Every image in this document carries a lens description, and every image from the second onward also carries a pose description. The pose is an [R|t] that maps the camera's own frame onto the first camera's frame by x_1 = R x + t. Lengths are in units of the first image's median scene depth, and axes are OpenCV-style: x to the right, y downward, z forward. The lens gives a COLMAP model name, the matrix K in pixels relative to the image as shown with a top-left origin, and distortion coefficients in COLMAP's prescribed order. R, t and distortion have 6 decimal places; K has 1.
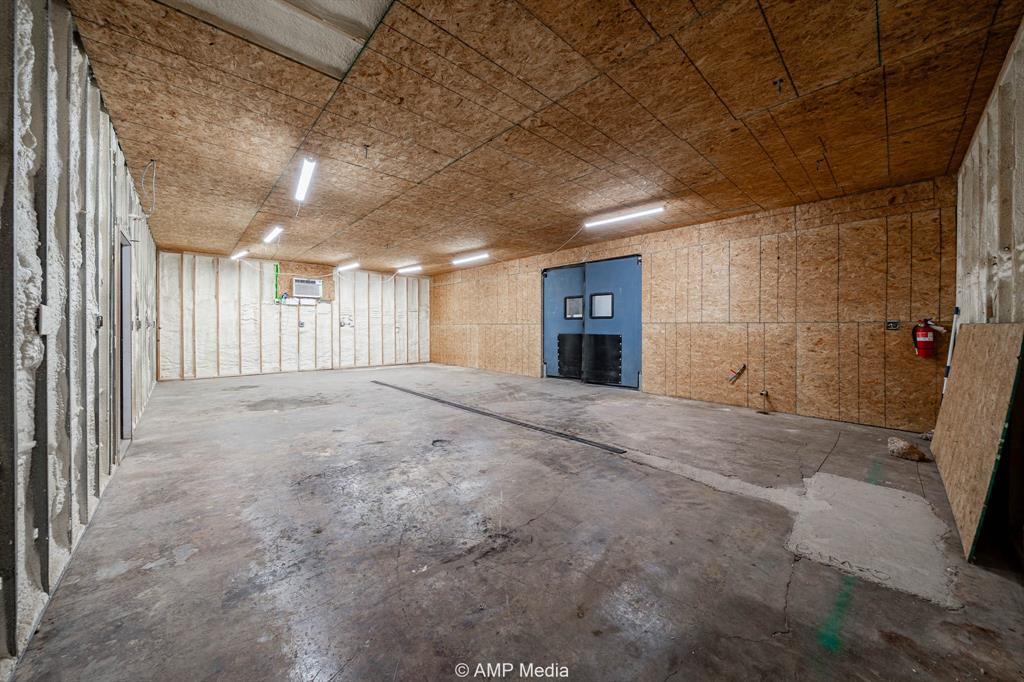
lens RADIAL K [[354.7, 0, 513.0], [0, 354.7, 323.1], [0, 0, 1]] dist [-0.001495, -0.000044]
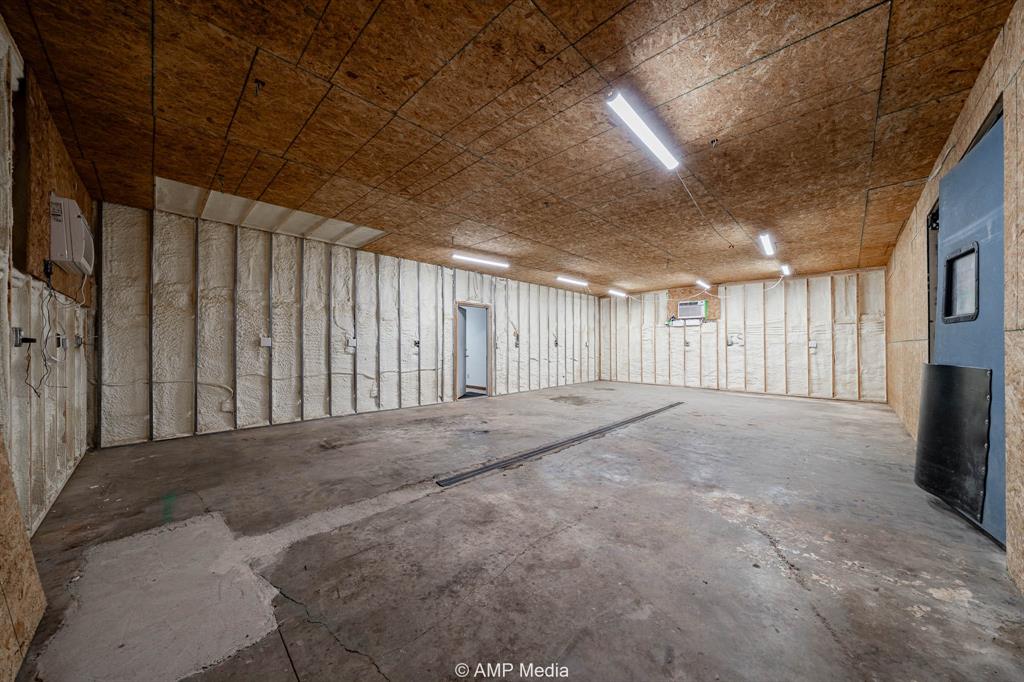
lens RADIAL K [[346.2, 0, 512.0], [0, 346.2, 341.0], [0, 0, 1]] dist [-0.000342, 0.000027]
pose [[0.056916, -0.015052, -0.998266, 1.286149], [0.007209, 0.999866, -0.014665, 0.020406], [0.998353, -0.006362, 0.057017, 1.222230]]
